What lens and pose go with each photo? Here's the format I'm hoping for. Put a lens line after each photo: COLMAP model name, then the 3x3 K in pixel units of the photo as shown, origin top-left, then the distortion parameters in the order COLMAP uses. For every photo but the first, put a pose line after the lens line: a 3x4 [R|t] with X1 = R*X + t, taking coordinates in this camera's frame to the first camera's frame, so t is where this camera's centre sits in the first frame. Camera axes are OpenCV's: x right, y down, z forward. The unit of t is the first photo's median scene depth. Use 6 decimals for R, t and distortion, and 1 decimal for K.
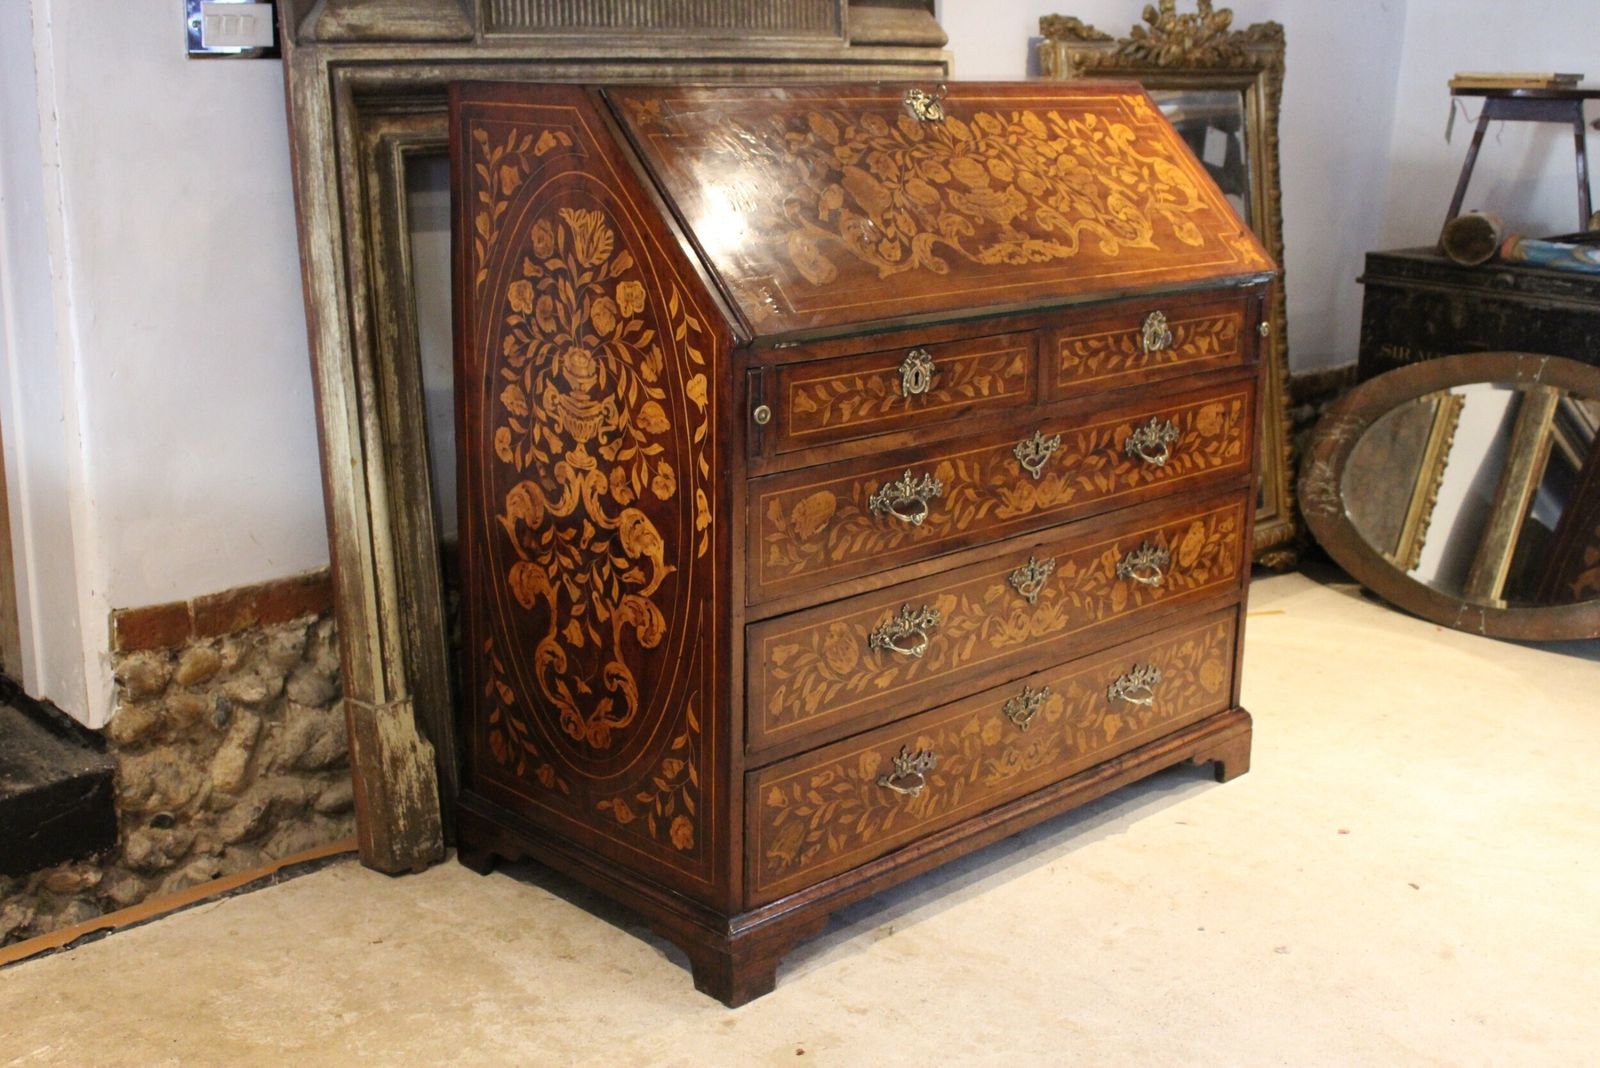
lens RADIAL K [[1894.9, 0, 787.1], [0, 1894.9, 517.1], [0, 0, 1]] dist [-0.109886, 0.161764]
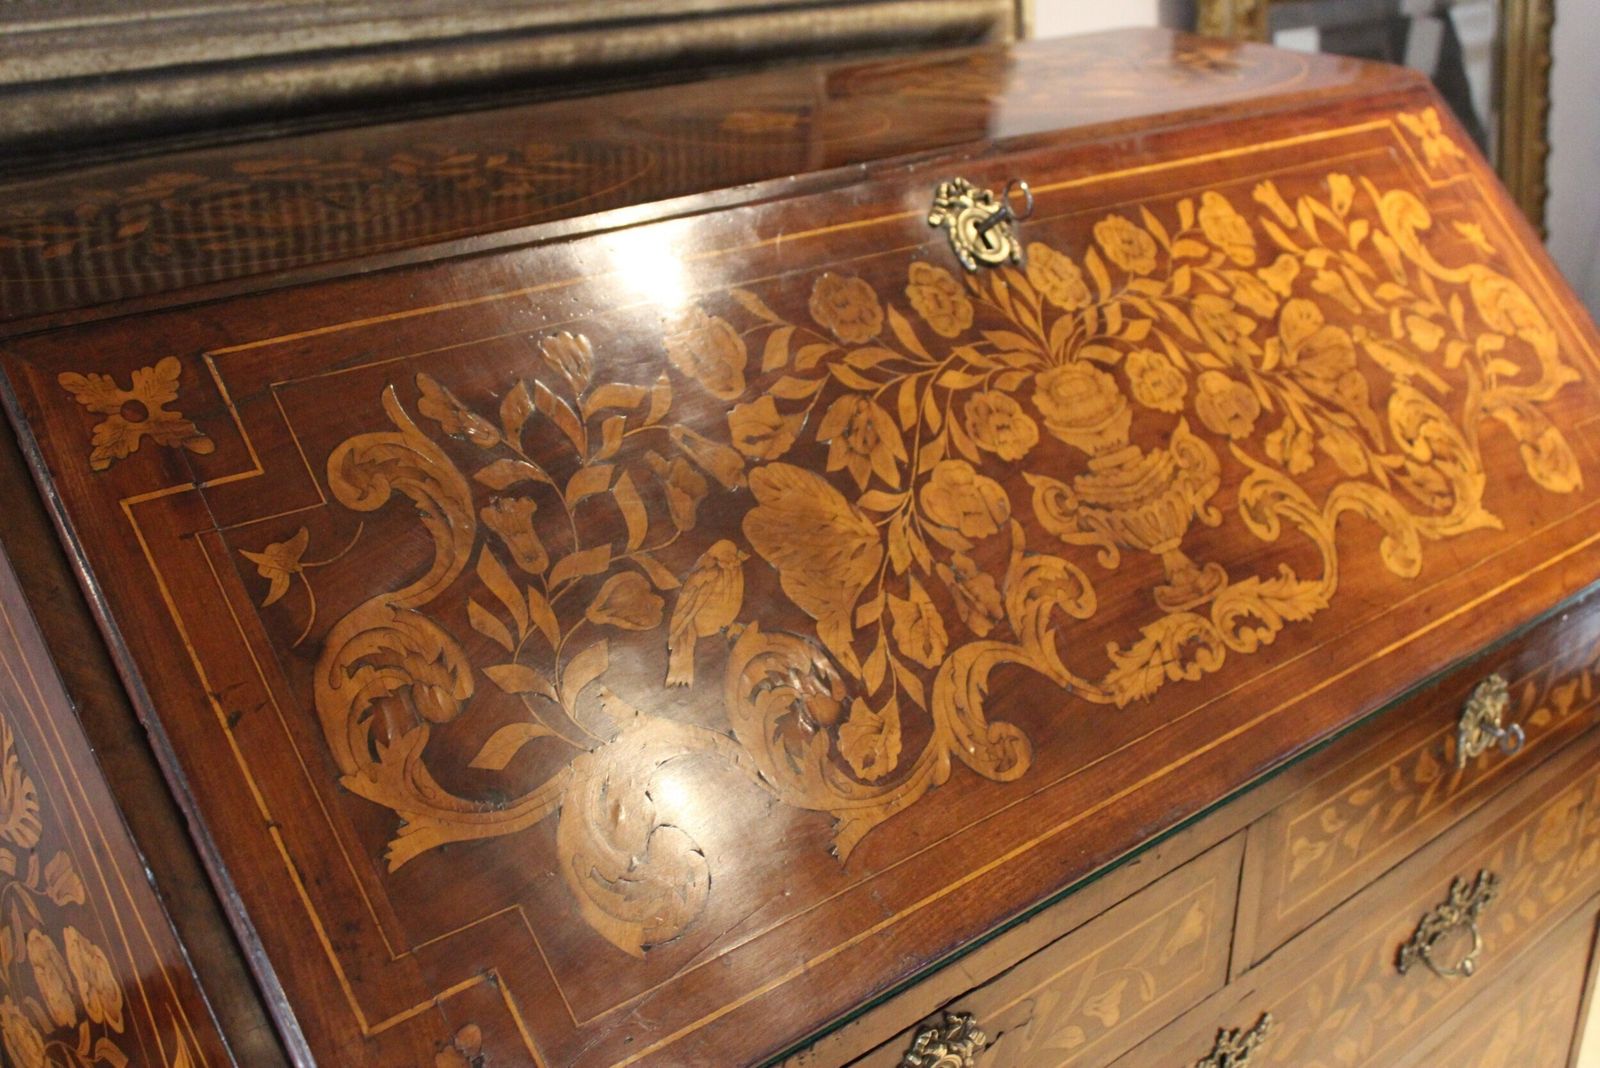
lens RADIAL K [[1888.2, 0, 784.3], [0, 1888.2, 516.7], [0, 0, 1]] dist [-0.105413, 0.146346]
pose [[0.999686, 0.010717, -0.022667, 0.040951], [-0.007527, 0.990620, 0.136440, -0.208765], [0.023917, -0.136226, 0.990389, 0.581526]]
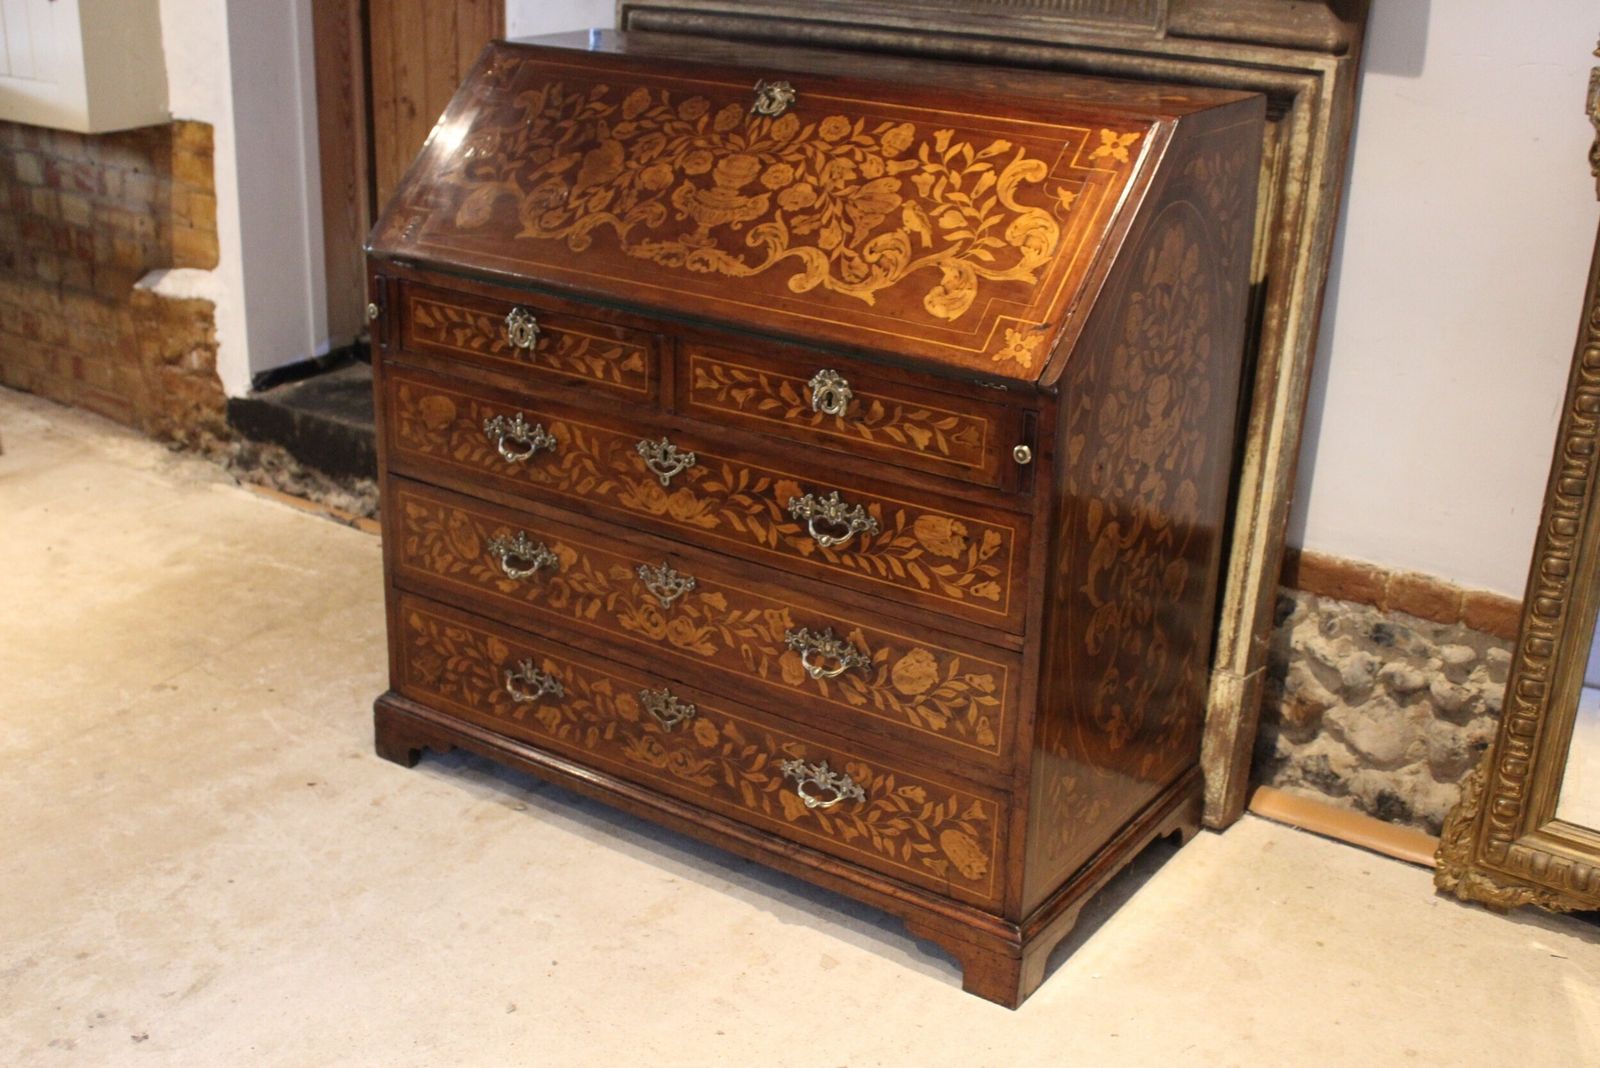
lens RADIAL K [[1894.9, 0, 787.1], [0, 1894.9, 517.1], [0, 0, 1]] dist [-0.109886, 0.161764]
pose [[0.192644, 0.328883, -0.924513, 1.033039], [-0.262386, 0.925119, 0.274424, -0.284480], [0.945538, 0.189713, 0.264513, 0.782363]]
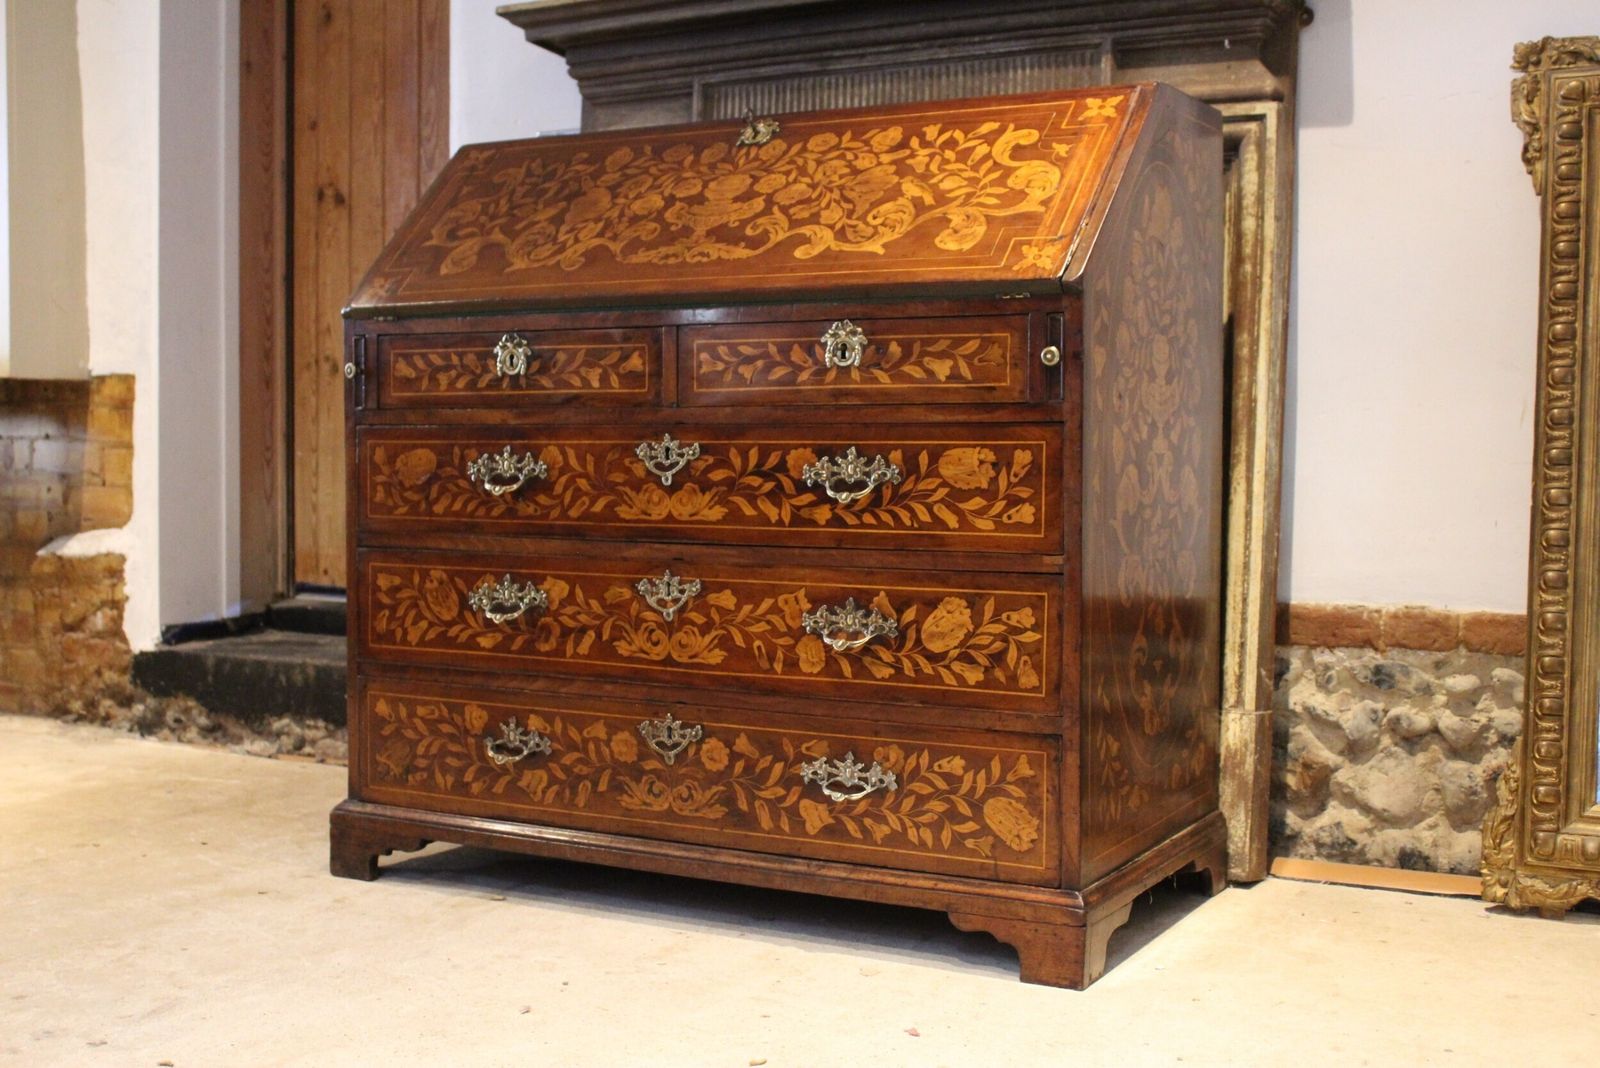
lens RADIAL K [[1894.9, 0, 787.1], [0, 1894.9, 517.1], [0, 0, 1]] dist [-0.109886, 0.161764]
pose [[0.289172, 0.025162, -0.956946, 1.040053], [-0.234477, 0.971065, -0.045321, 0.023956], [0.928117, 0.237487, 0.286705, 0.765465]]
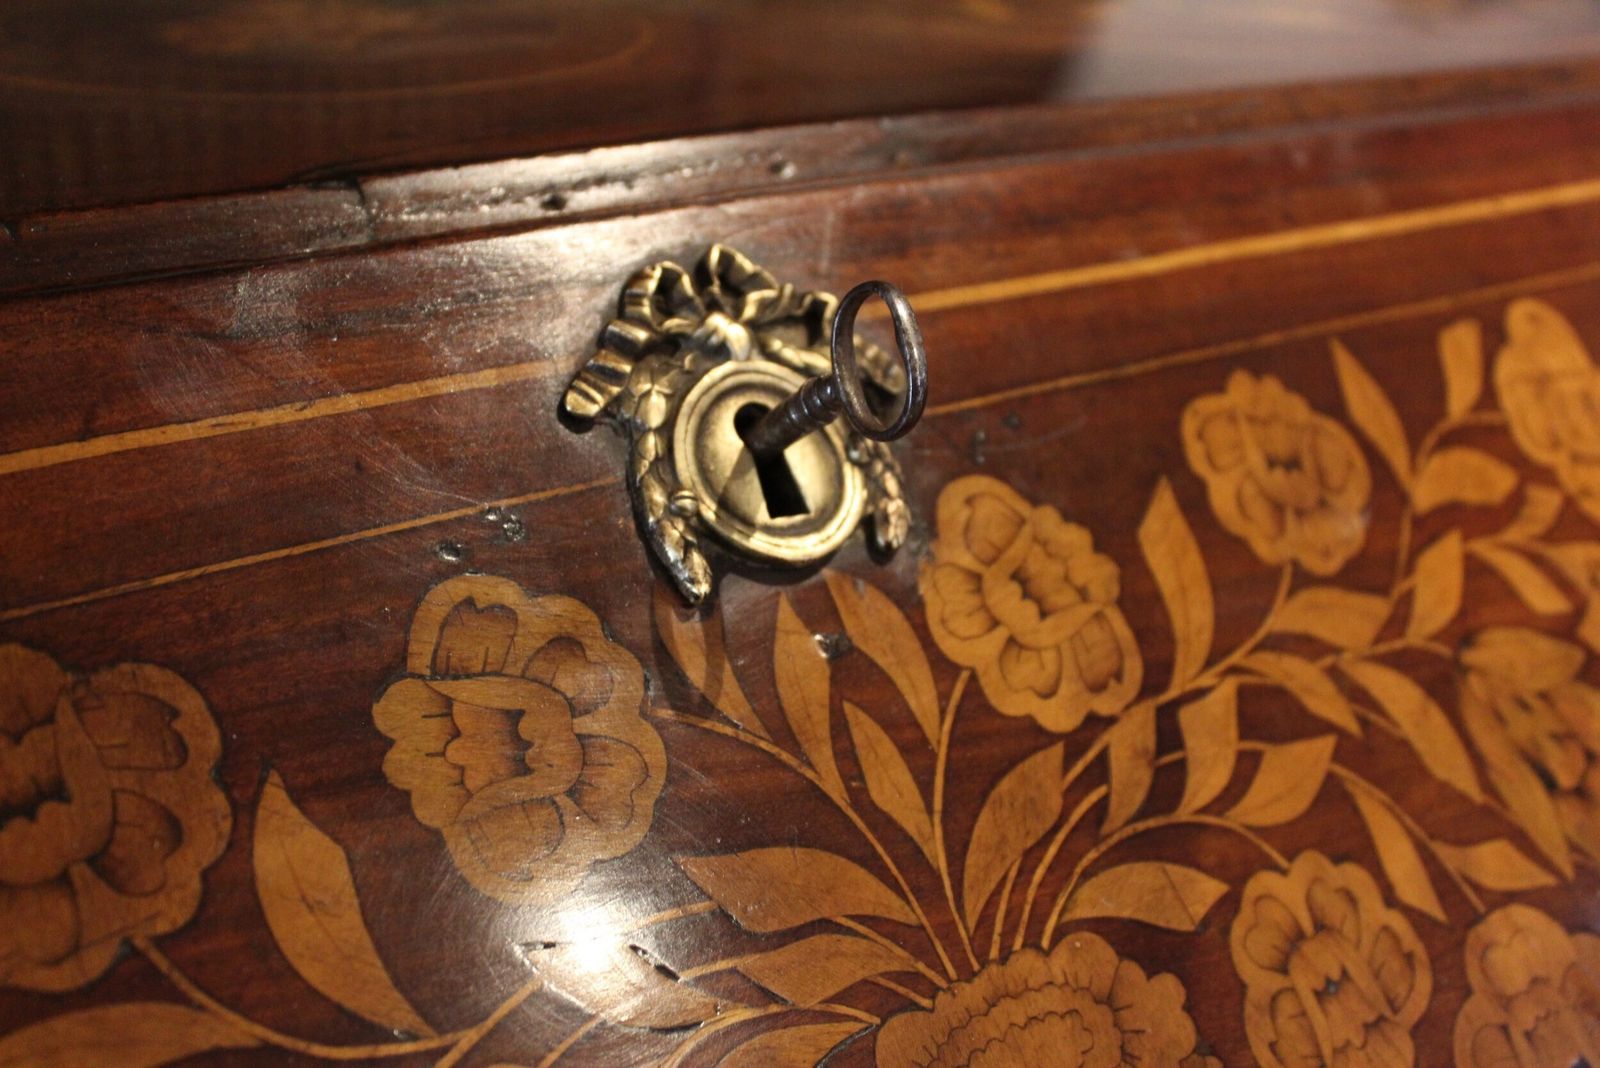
lens RADIAL K [[1827.7, 0, 798.0], [0, 1827.7, 533.0], [0, 0, 1]] dist [-0.063281, 0.019816]
pose [[0.991348, 0.097352, -0.088039, 0.085468], [-0.079505, 0.979066, 0.187373, -0.230305], [0.104437, -0.178753, 0.978335, 0.879496]]
